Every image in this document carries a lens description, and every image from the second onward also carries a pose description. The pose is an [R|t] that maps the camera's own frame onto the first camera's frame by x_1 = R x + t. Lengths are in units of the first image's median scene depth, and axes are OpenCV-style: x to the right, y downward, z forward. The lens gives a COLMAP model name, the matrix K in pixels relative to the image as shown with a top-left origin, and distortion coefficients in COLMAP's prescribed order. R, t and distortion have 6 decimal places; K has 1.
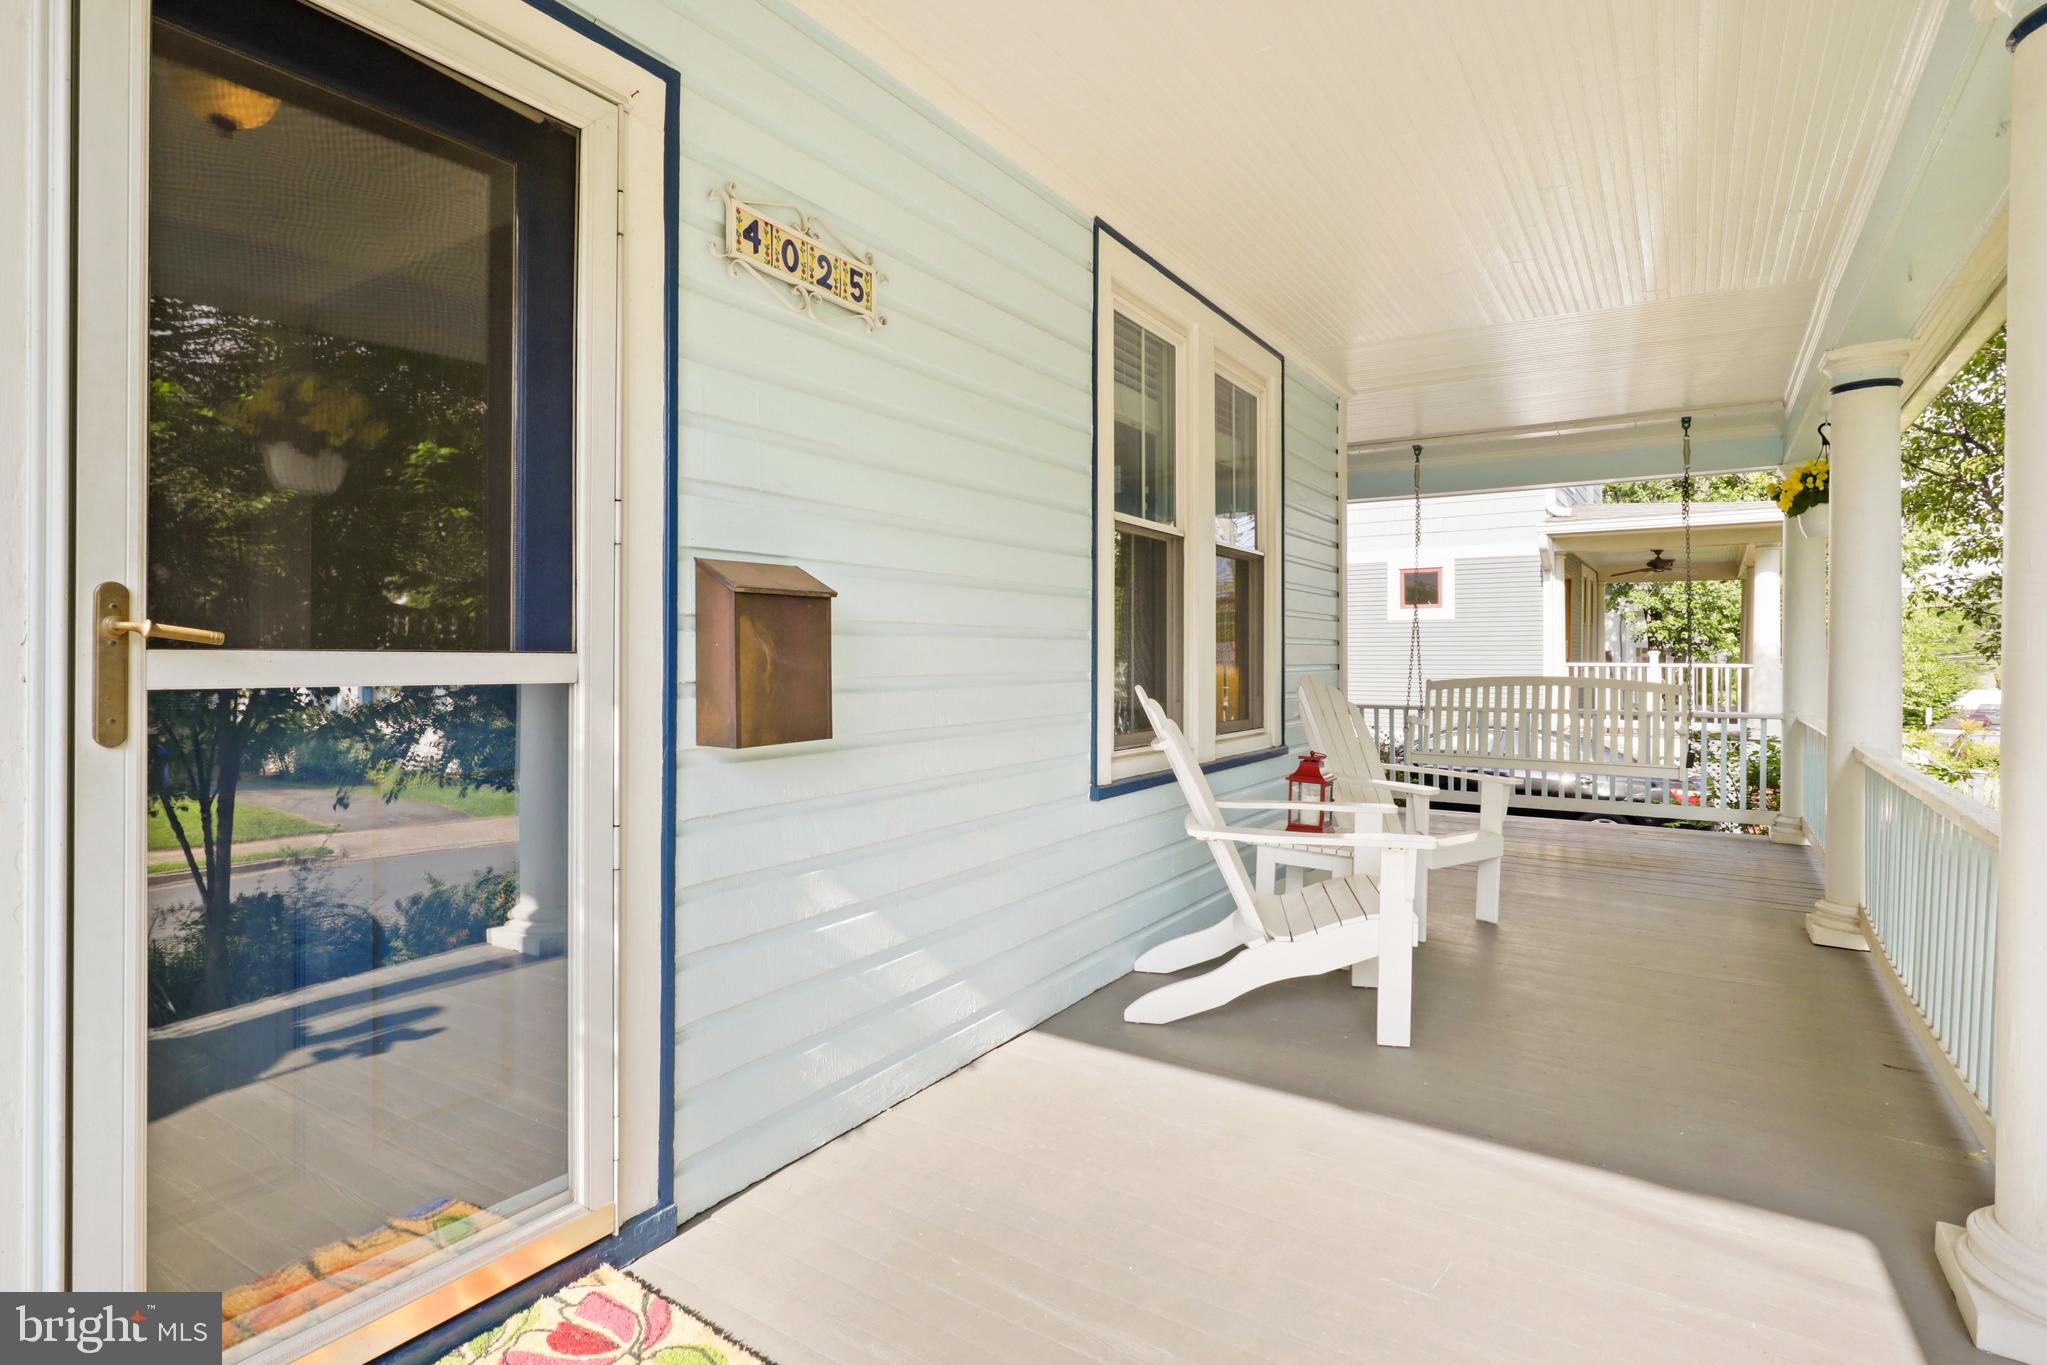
lens RADIAL K [[1016.1, 0, 1015.6], [0, 1016.1, 678.3], [0, 0, 1]] dist [-0.022391, 0.010356]
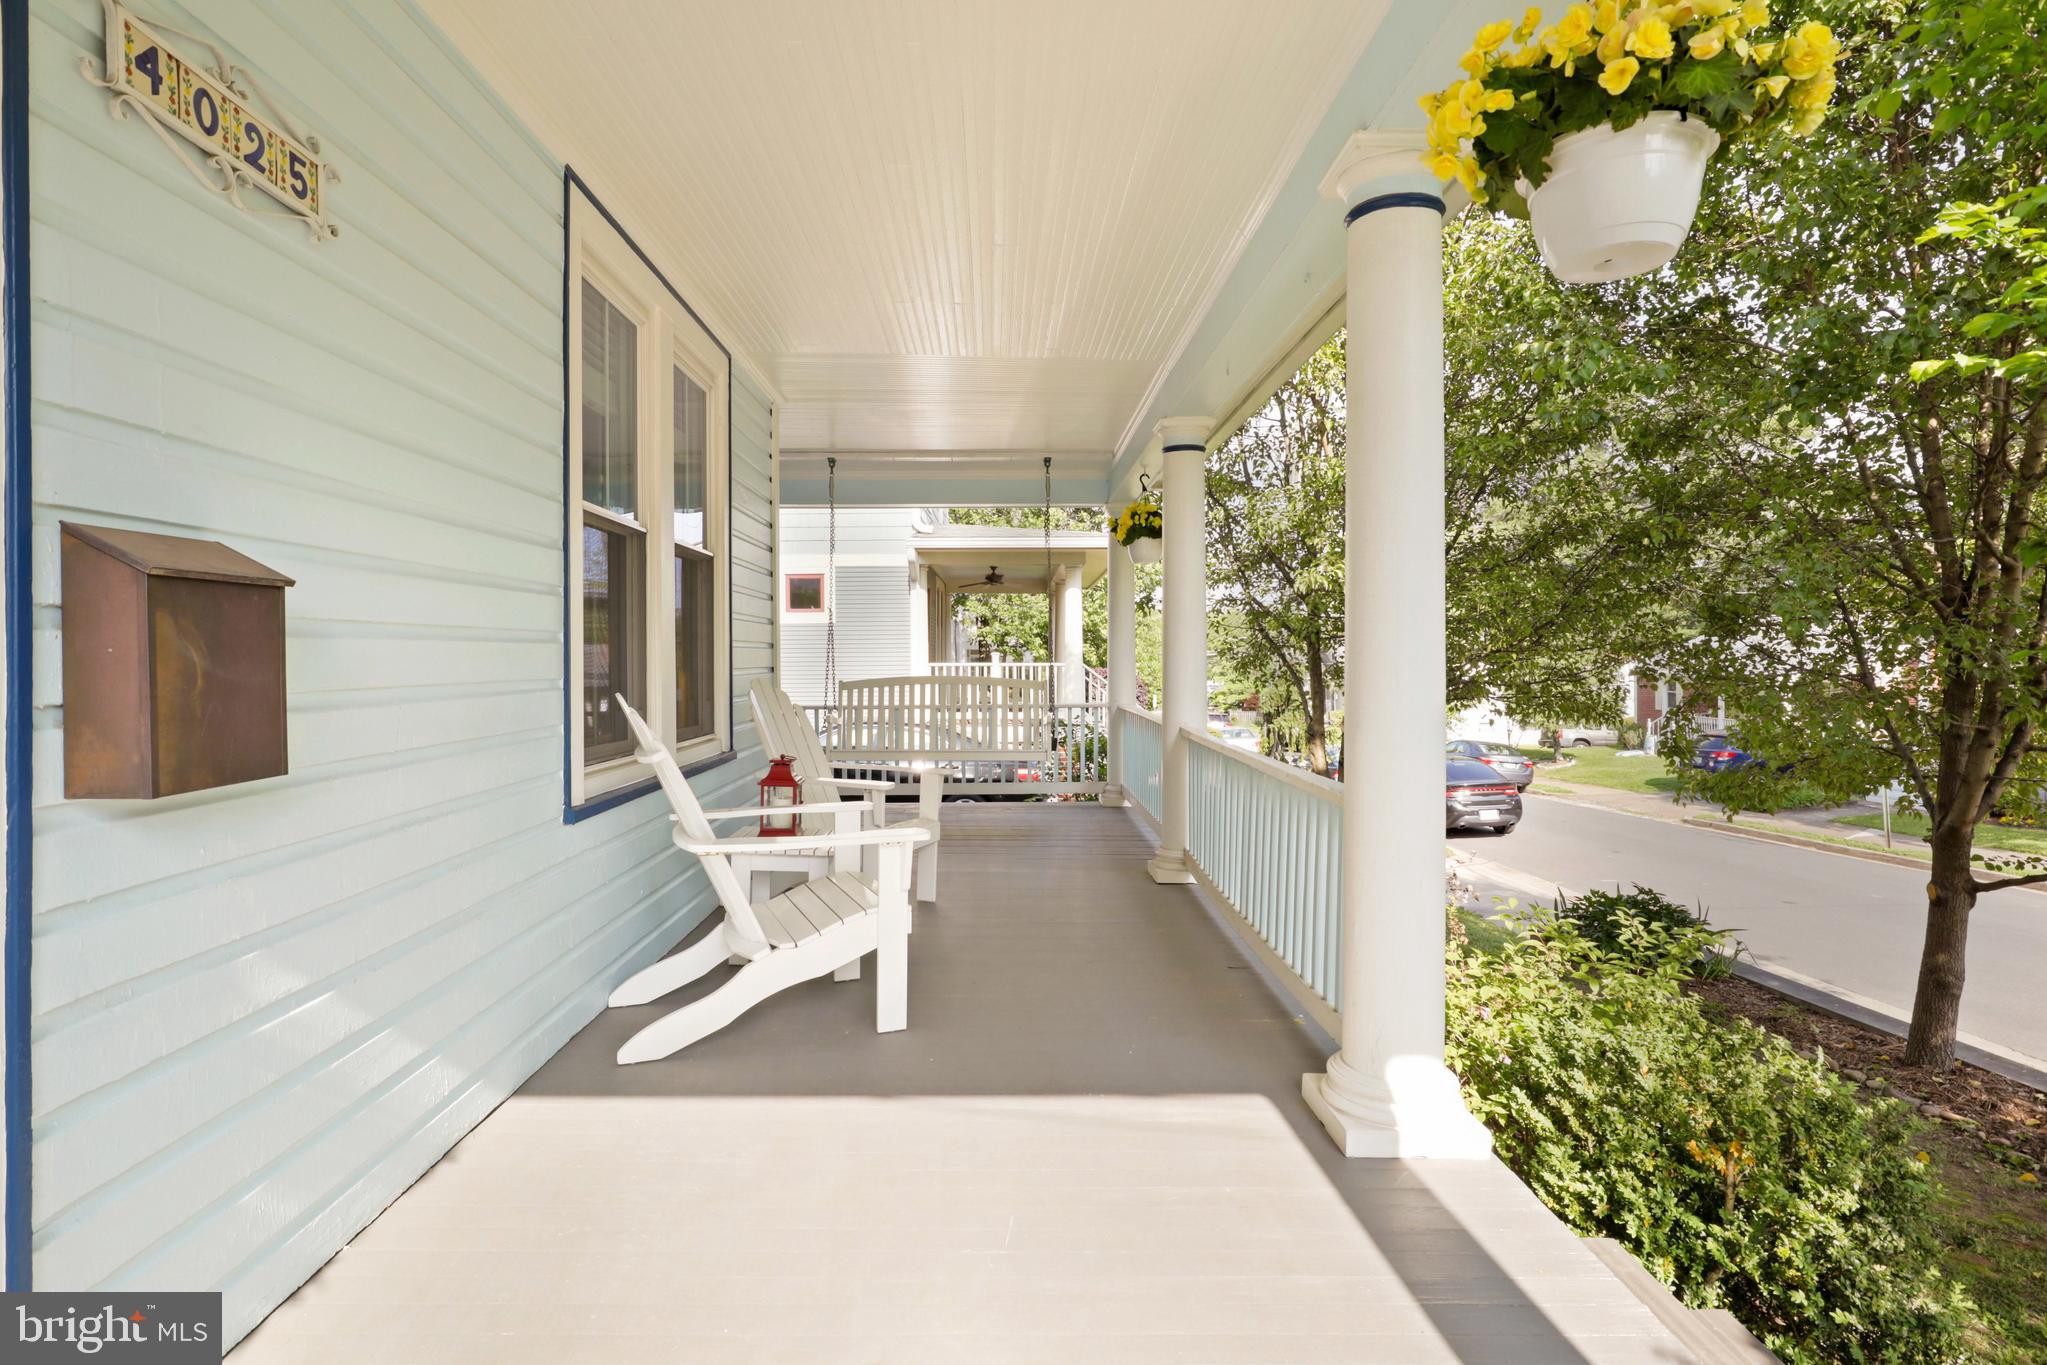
lens RADIAL K [[1016.1, 0, 1024.5], [0, 1016.1, 680.1], [0, 0, 1]] dist [-0.022391, 0.010356]
pose [[0.824308, -0.017071, 0.565884, -0.102309], [0.017295, 0.999838, 0.004970, -0.003229], [-0.565877, 0.005690, 0.824470, 0.052371]]
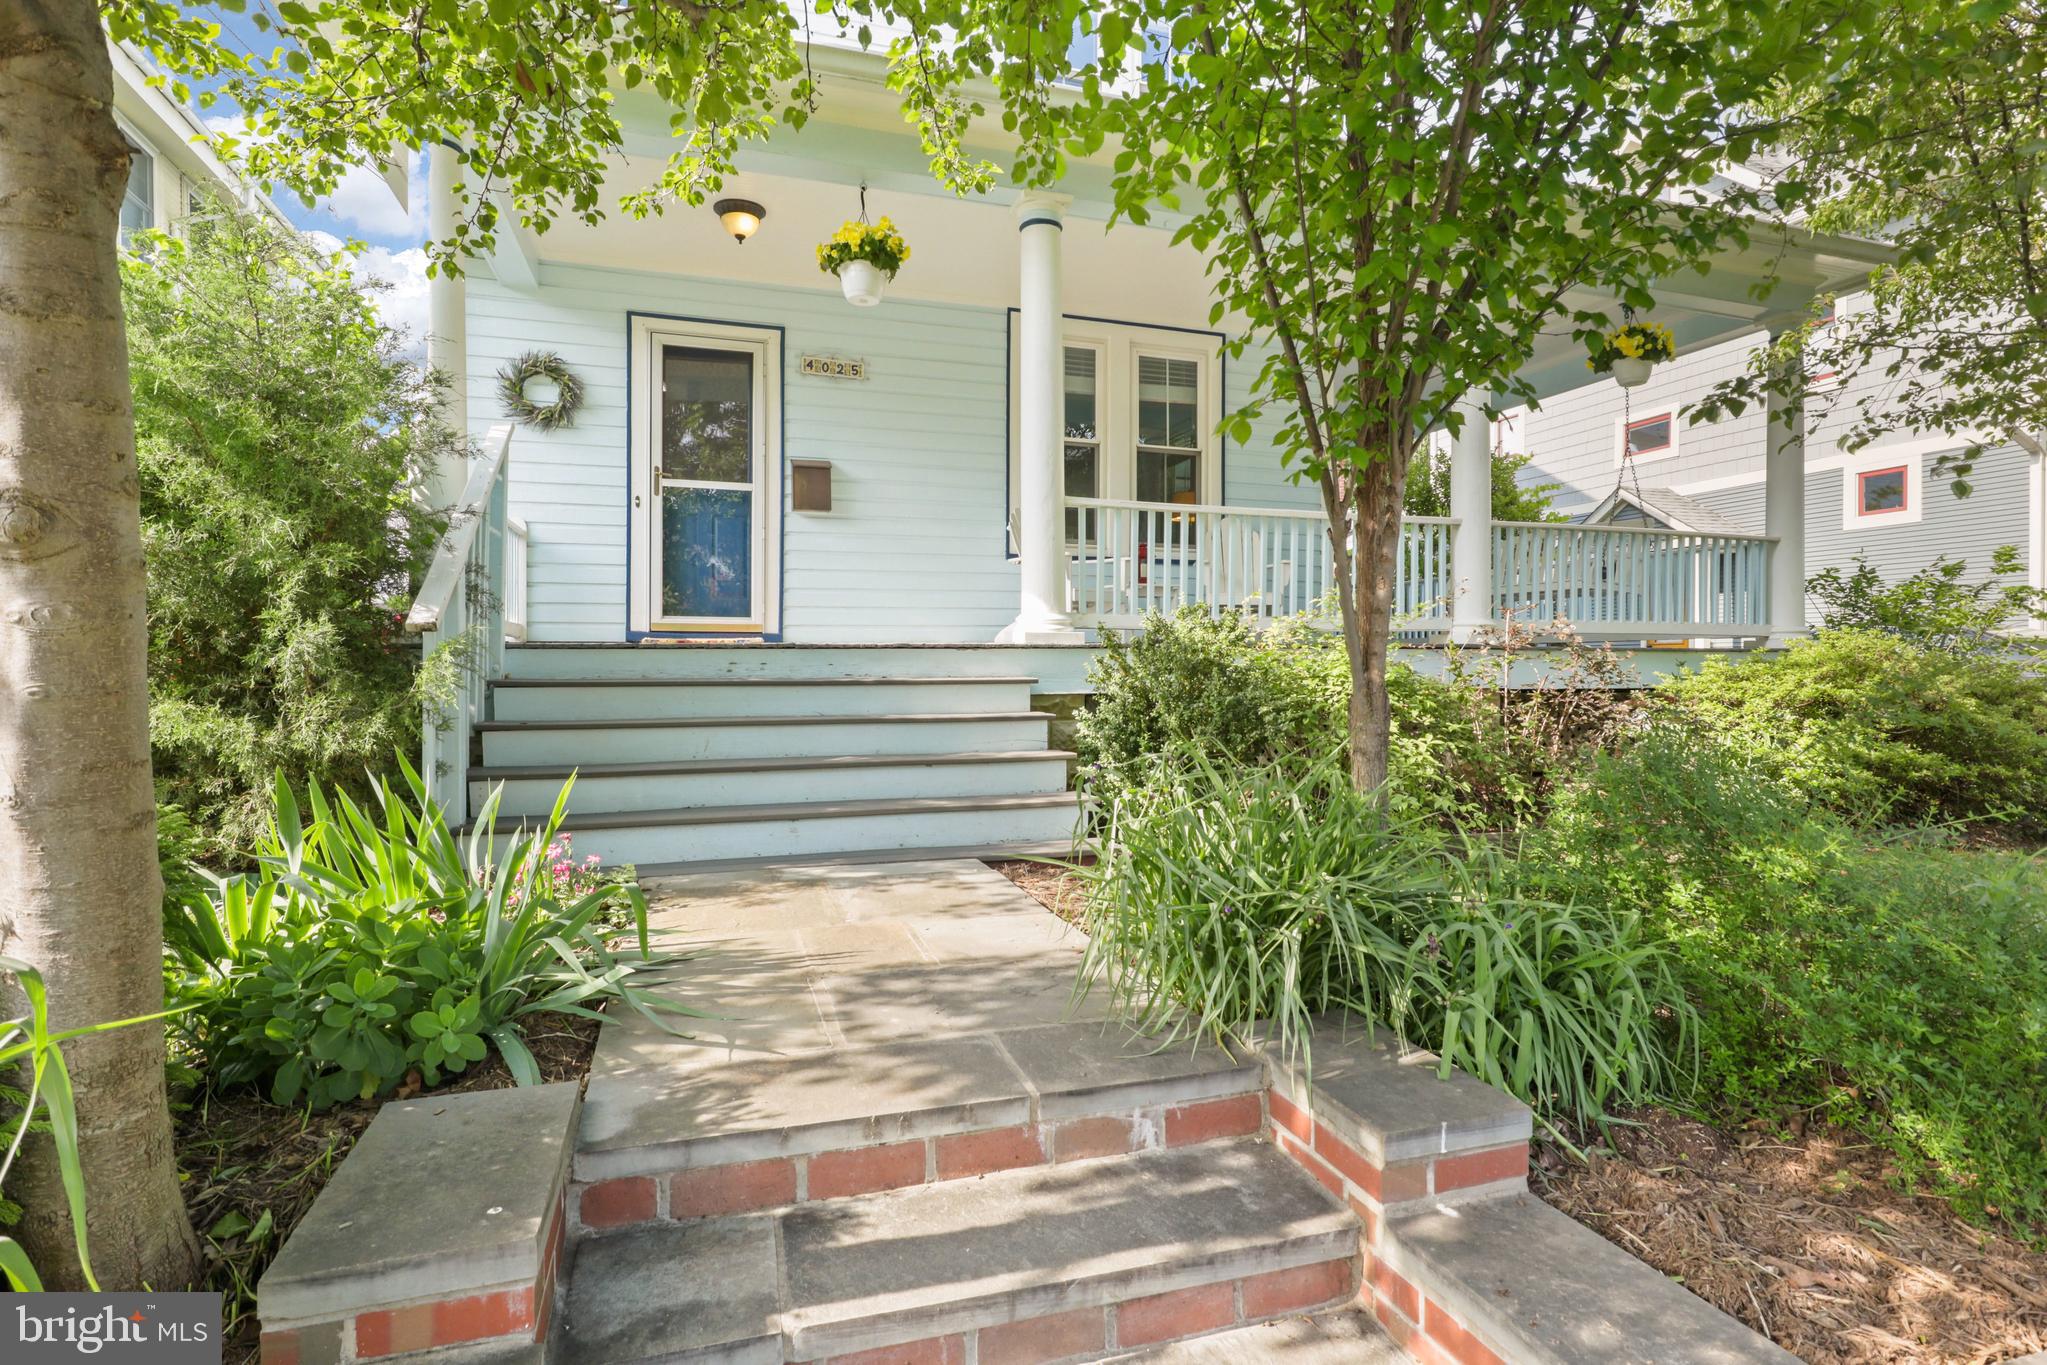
lens RADIAL K [[1016.1, 0, 1029.5], [0, 1016.1, 675.5], [0, 0, 1]] dist [-0.022391, 0.010356]
pose [[0.785896, 0.012551, -0.618232, 1.585781], [-0.015871, 0.999874, 0.000124, 0.390151], [0.618156, 0.009714, 0.785996, -0.796614]]
